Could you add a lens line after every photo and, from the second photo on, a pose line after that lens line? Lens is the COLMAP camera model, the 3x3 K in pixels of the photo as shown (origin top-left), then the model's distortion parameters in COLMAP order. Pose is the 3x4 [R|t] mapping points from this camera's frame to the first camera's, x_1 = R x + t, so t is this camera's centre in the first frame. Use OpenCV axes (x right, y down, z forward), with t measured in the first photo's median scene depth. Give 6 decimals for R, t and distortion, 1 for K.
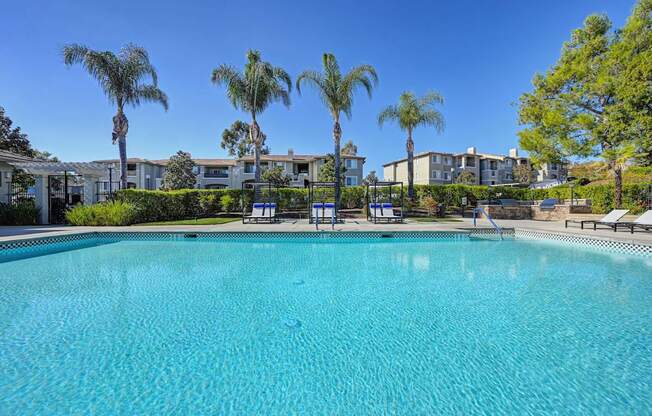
lens RADIAL K [[256.7, 0, 326.0], [0, 256.7, 208.0], [0, 0, 1]] dist [-0.000035, -0.000003]
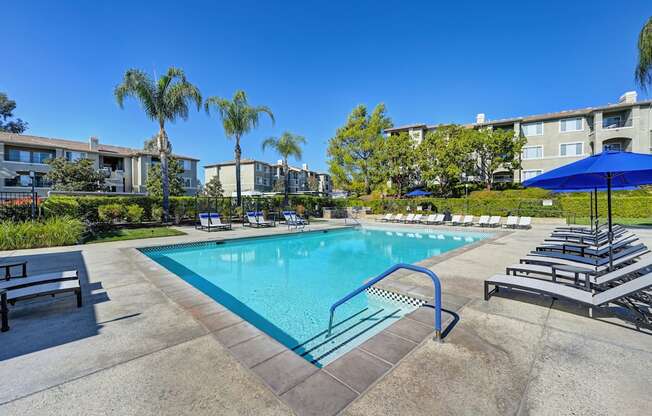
lens RADIAL K [[256.7, 0, 326.0], [0, 256.7, 208.0], [0, 0, 1]] dist [-0.000035, -0.000003]
pose [[0.716334, -0.011646, 0.697660, -0.188688], [0.006877, 0.999930, 0.009631, -0.014022], [-0.697724, -0.002101, 0.716364, -0.062263]]
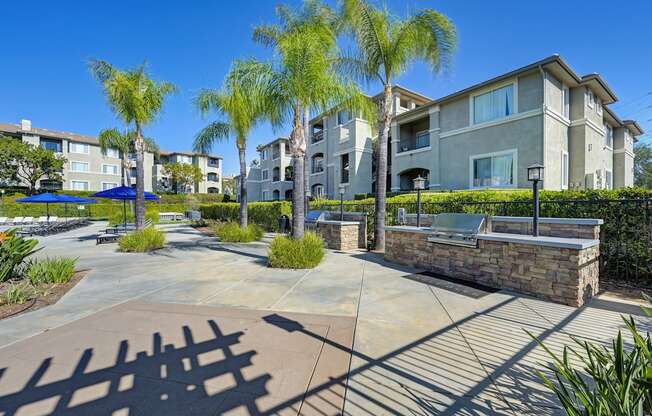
lens RADIAL K [[256.7, 0, 326.0], [0, 256.7, 208.0], [0, 0, 1]] dist [-0.000035, -0.000003]
pose [[-0.548387, -0.000650, 0.836224, -0.510557], [0.002952, 0.999992, 0.002712, -0.014505], [-0.836219, 0.003956, -0.548381, -0.182408]]
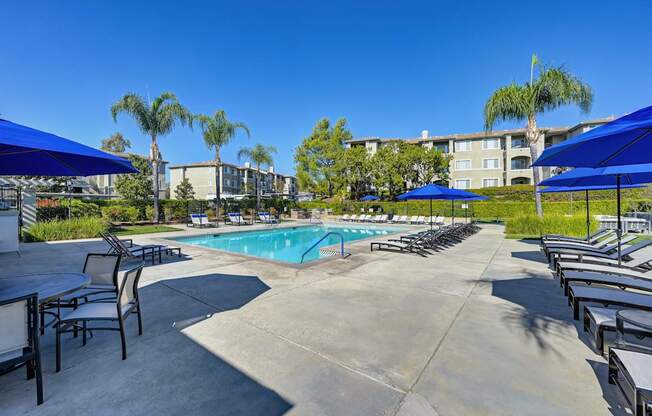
lens RADIAL K [[256.7, 0, 326.0], [0, 256.7, 208.0], [0, 0, 1]] dist [-0.000035, -0.000003]
pose [[0.616346, -0.004484, 0.787462, -0.258467], [0.002193, 0.999990, 0.003978, -0.015140], [-0.787472, -0.000725, 0.616350, -0.125748]]
